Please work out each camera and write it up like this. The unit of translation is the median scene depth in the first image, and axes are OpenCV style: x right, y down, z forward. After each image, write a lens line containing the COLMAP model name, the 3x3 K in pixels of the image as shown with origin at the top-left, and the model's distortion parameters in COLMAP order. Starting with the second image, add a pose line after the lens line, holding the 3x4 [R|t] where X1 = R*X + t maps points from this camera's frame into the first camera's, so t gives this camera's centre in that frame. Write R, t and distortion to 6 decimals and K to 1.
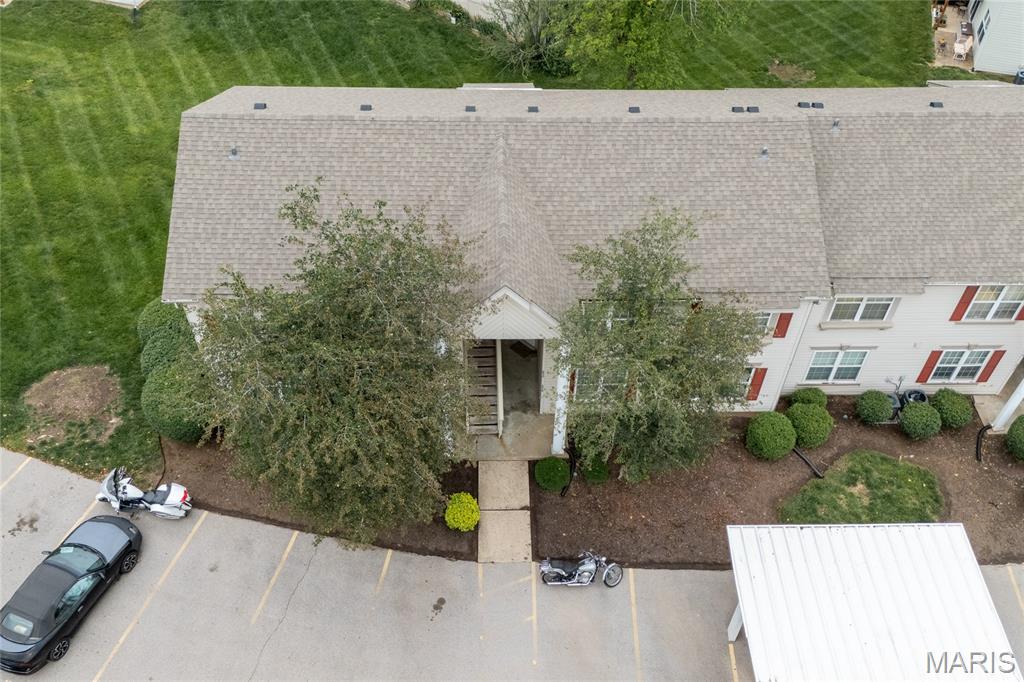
lens RADIAL K [[875.0, 0, 529.1], [0, 875.0, 414.8], [0, 0, 1]] dist [0.043117, 0.006767]
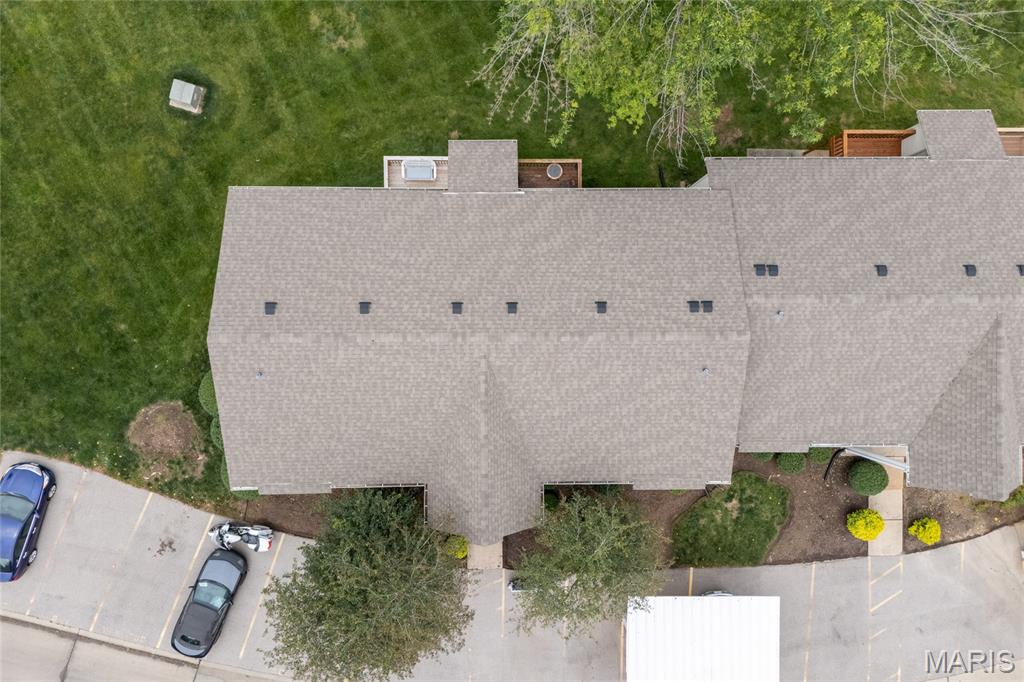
lens RADIAL K [[752.8, 0, 513.1], [0, 752.8, 309.7], [0, 0, 1]] dist [0.094218, -0.081213]
pose [[0.999560, 0.029012, 0.006242, -0.000261], [-0.026131, 0.760777, 0.648487, -0.986839], [0.014065, -0.648365, 0.761200, 0.264007]]
